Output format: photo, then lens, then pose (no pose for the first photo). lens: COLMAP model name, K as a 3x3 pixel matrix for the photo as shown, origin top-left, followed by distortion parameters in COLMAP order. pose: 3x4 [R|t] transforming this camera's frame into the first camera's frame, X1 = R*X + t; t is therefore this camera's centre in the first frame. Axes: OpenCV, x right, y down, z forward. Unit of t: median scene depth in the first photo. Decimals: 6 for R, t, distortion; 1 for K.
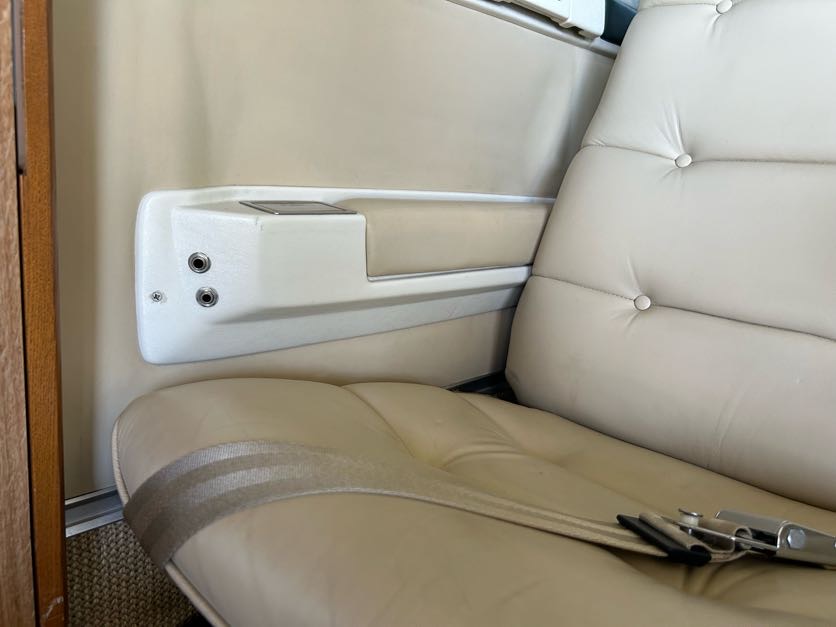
lens RADIAL K [[635.9, 0, 417.1], [0, 635.9, 310.6], [0, 0, 1]] dist [0.038128, -0.048304]
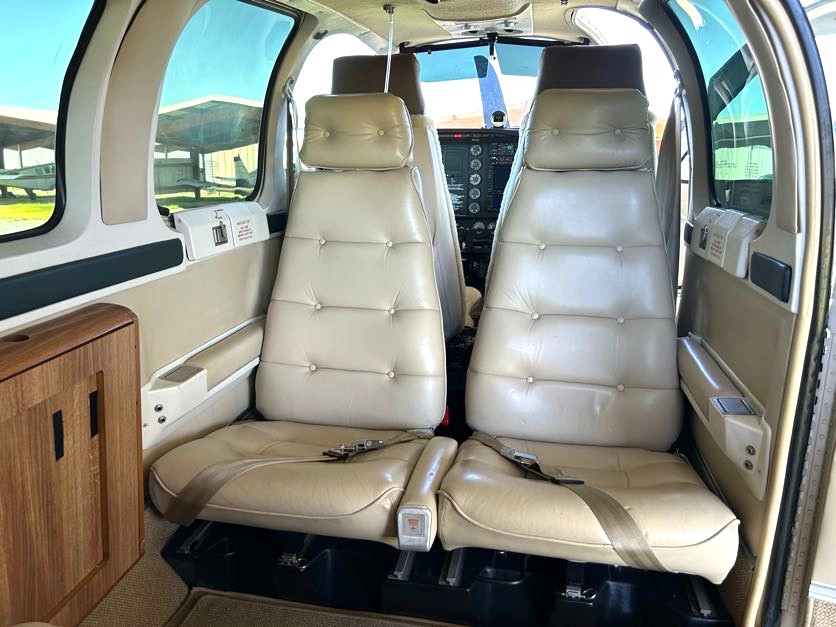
lens RADIAL K [[635.9, 0, 425.9], [0, 635.9, 315.9], [0, 0, 1]] dist [0.038128, -0.048304]
pose [[0.833670, -0.182925, 0.521088, -0.529304], [0.151042, 0.983098, 0.103465, -0.404427], [-0.531207, -0.007549, 0.847209, -1.322068]]
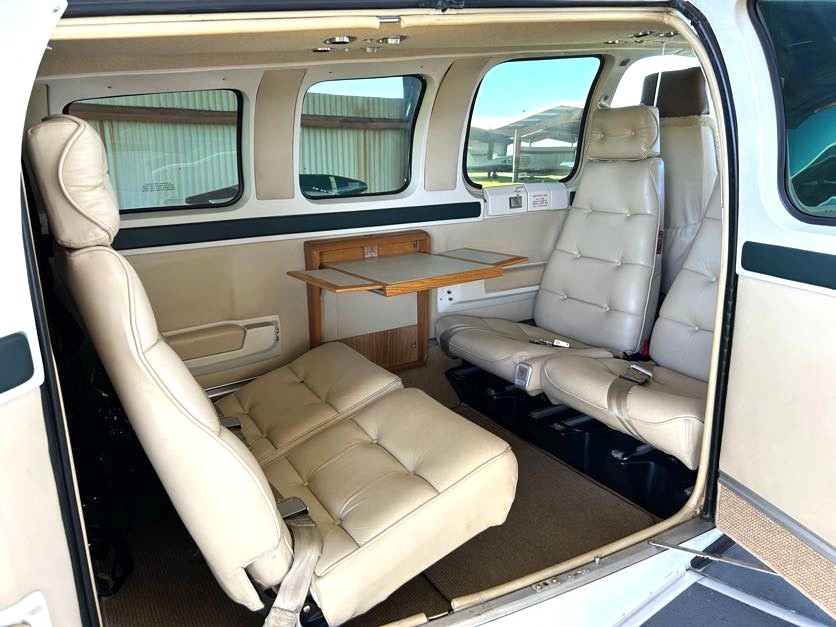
lens RADIAL K [[635.9, 0, 413.2], [0, 635.9, 314.1], [0, 0, 1]] dist [0.038128, -0.048304]
pose [[0.958717, -0.007648, -0.284261, 0.568125], [0.020960, 0.998820, 0.043817, -0.091214], [0.283590, -0.047966, 0.957745, -2.737339]]
